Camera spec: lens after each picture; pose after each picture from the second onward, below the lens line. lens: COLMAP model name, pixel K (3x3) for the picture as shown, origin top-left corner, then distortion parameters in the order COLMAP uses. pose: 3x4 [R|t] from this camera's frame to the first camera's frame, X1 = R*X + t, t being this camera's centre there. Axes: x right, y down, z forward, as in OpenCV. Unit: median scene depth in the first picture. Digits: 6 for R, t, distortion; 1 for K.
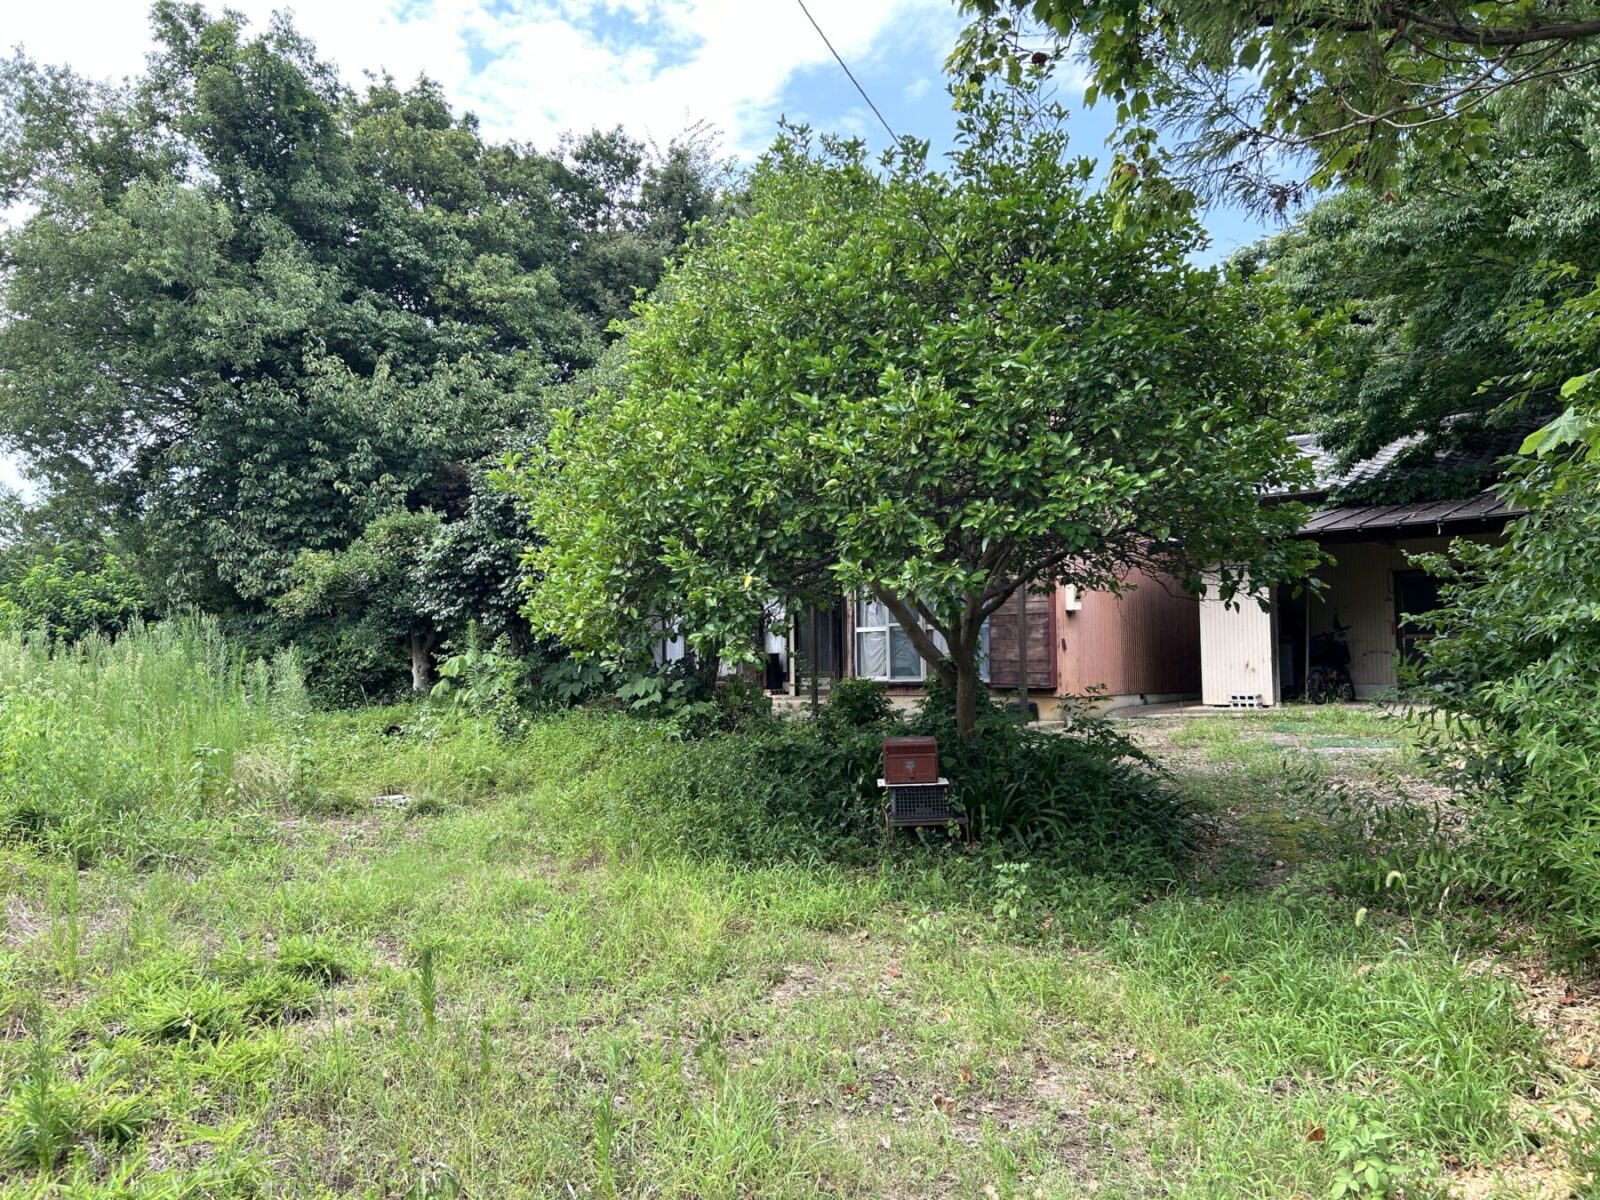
lens RADIAL K [[1197.2, 0, 793.8], [0, 1197.2, 605.7], [0, 0, 1]] dist [0.048146, -0.050394]
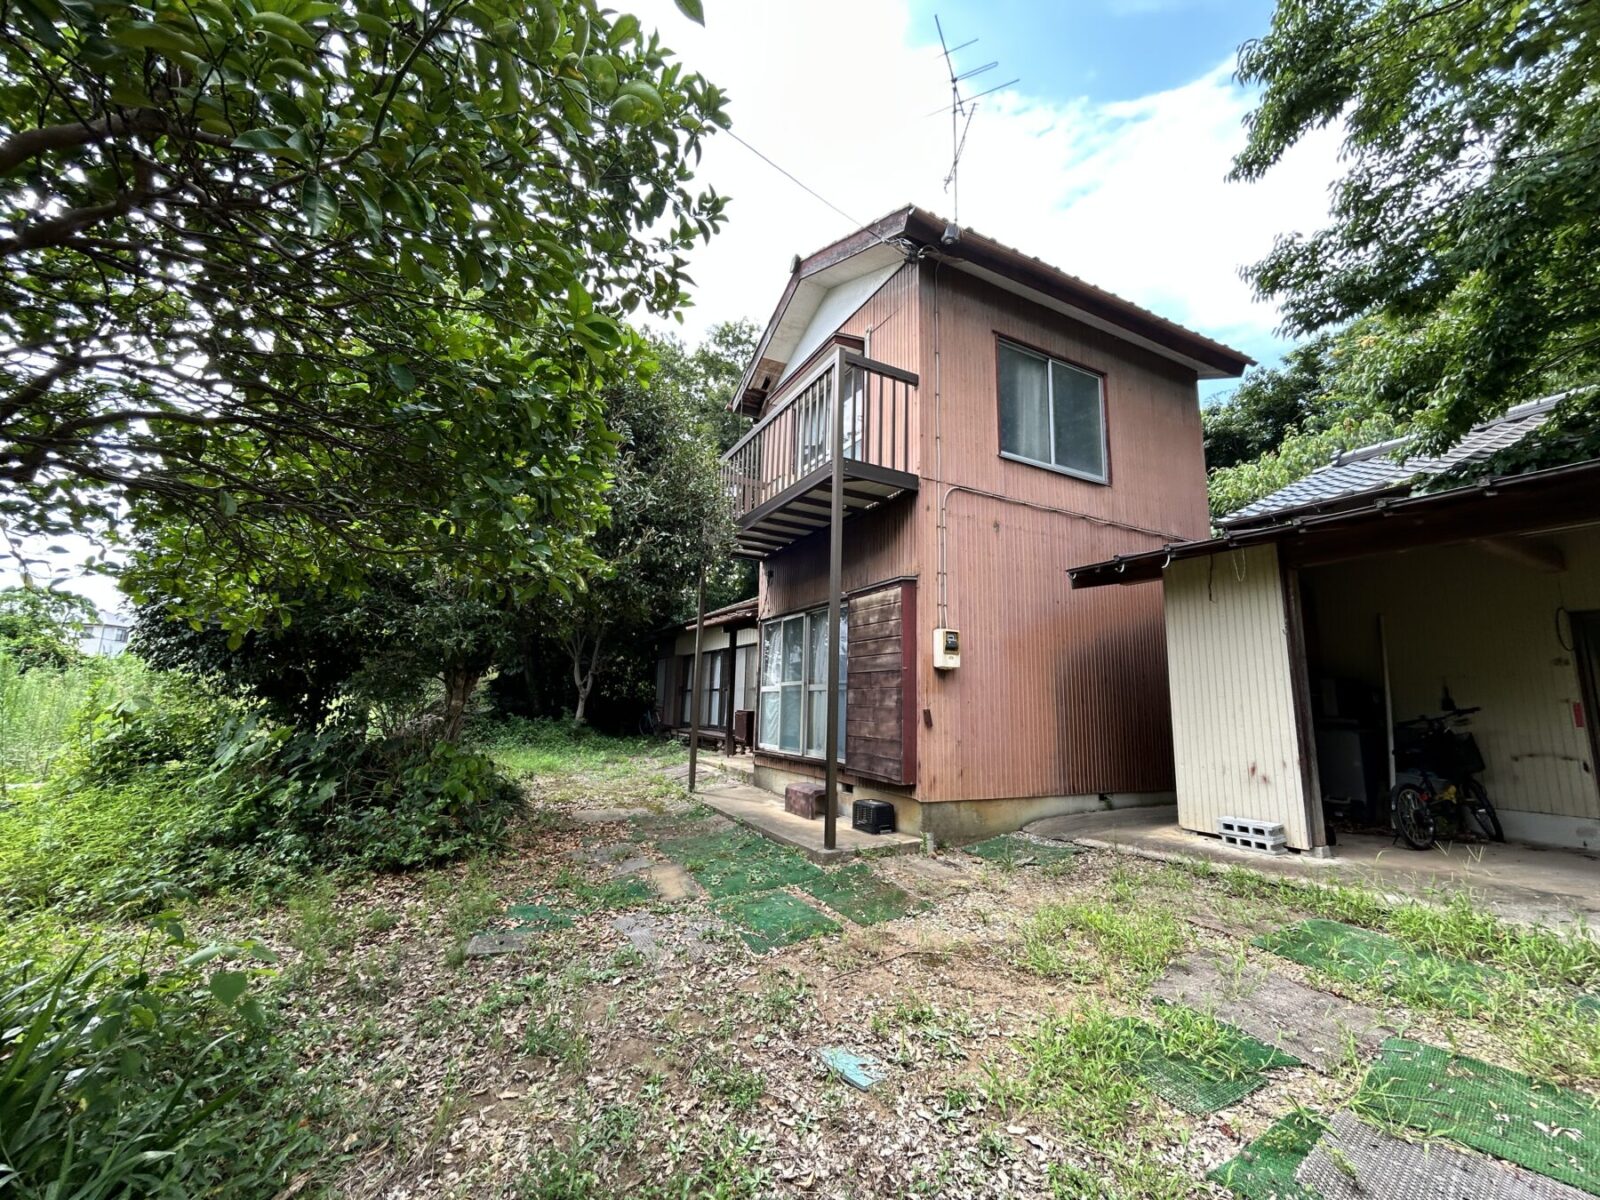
lens RADIAL K [[647.5, 0, 801.8], [0, 647.5, 597.8], [0, 0, 1]] dist [-0.001161, 0.001451]
pose [[0.934224, -0.024078, -0.355873, 0.386215], [-0.018884, 0.992981, -0.116757, 0.011708], [0.356186, 0.115798, 0.927212, 0.845684]]
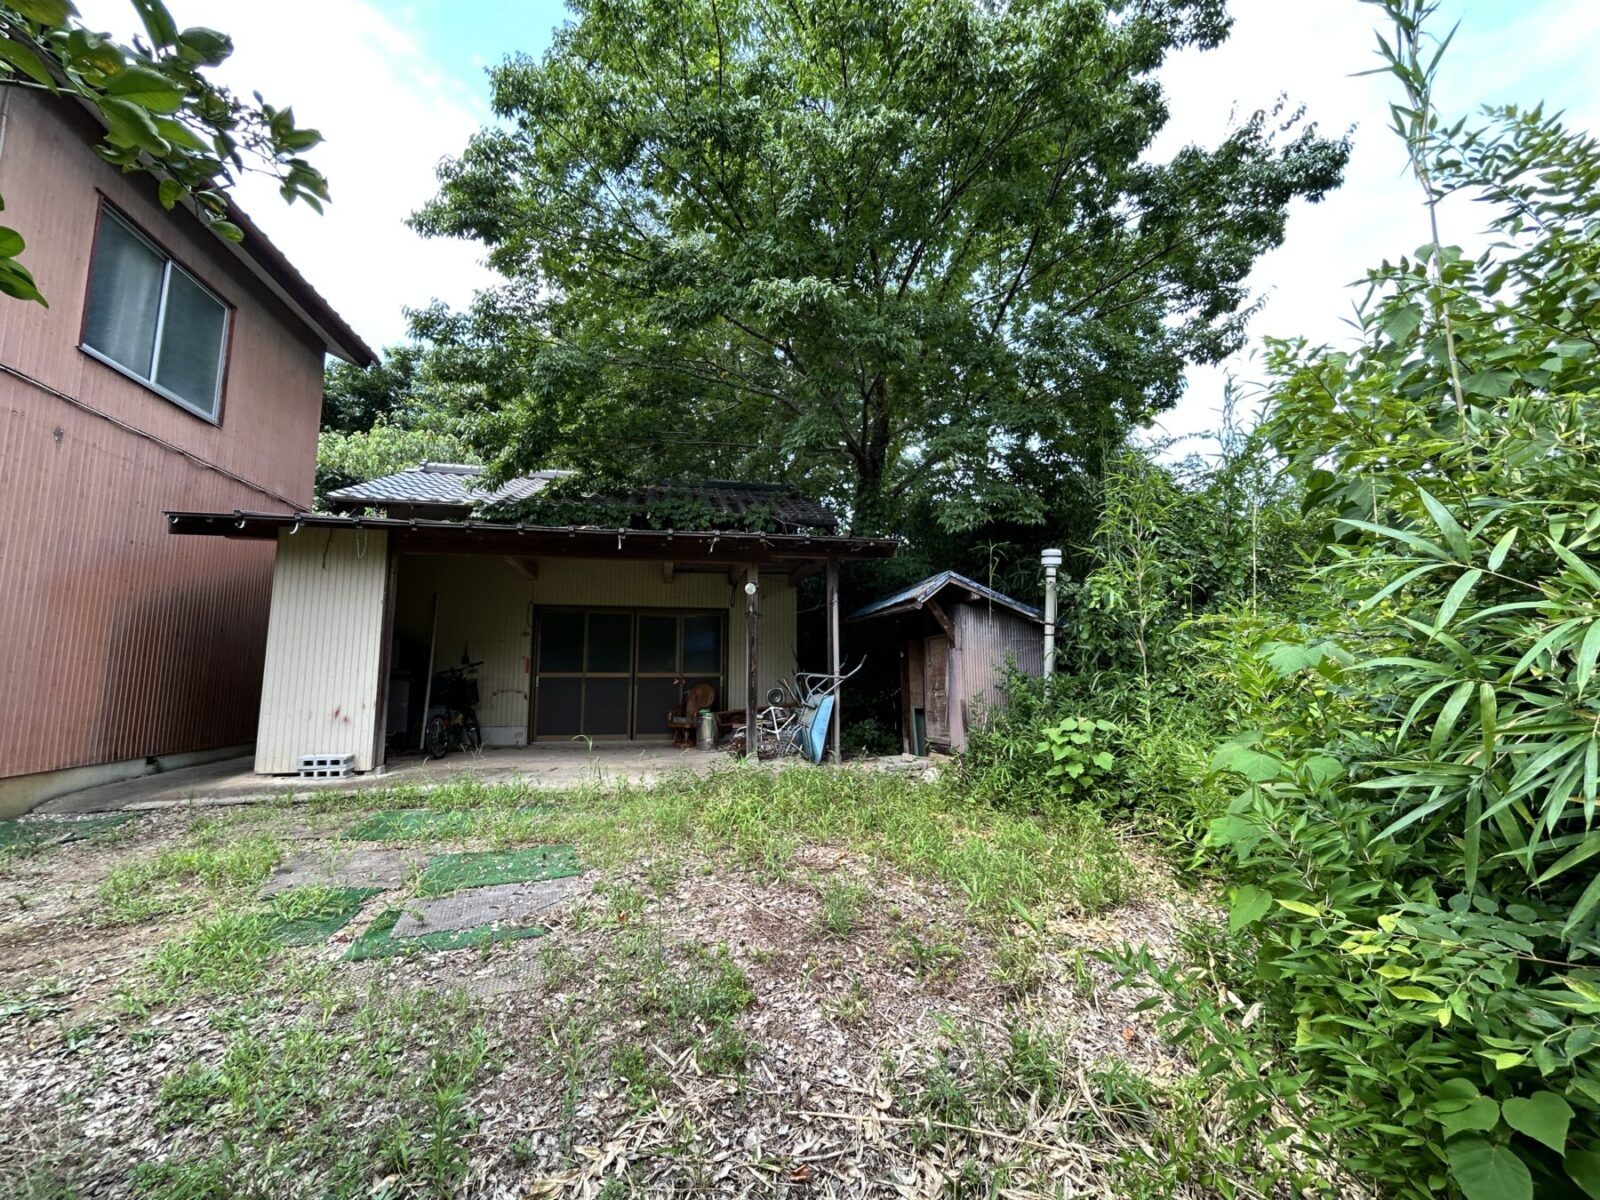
lens RADIAL K [[647.5, 0, 798.3], [0, 647.5, 601.7], [0, 0, 1]] dist [-0.001161, 0.001451]
pose [[0.605286, 0.104906, 0.789065, 0.319555], [-0.045039, 0.994203, -0.097631, 0.014616], [-0.794733, 0.023556, 0.606502, 0.760065]]
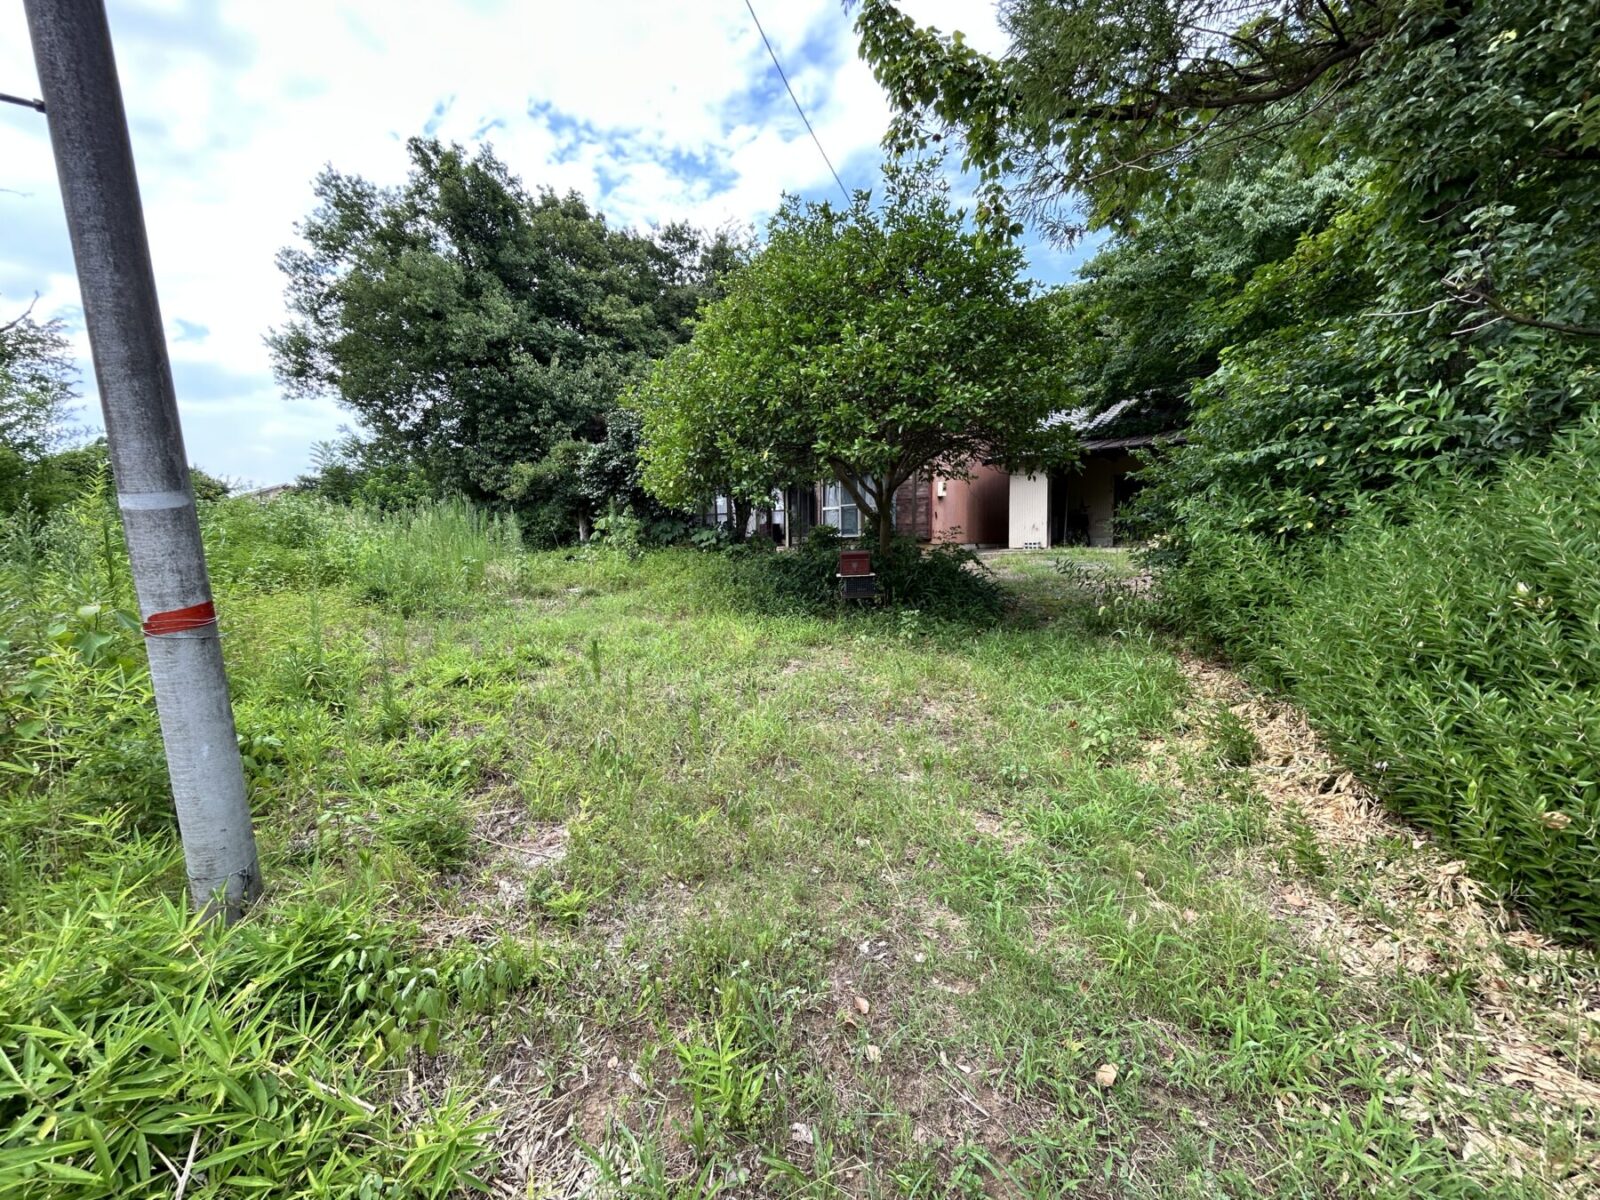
lens RADIAL K [[647.5, 0, 797.4], [0, 647.5, 595.3], [0, 0, 1]] dist [-0.001161, 0.001451]
pose [[0.999857, -0.002343, 0.016731, -0.004371], [0.000119, 0.991292, 0.131678, 0.031569], [-0.016894, -0.131658, 0.991151, 0.009811]]
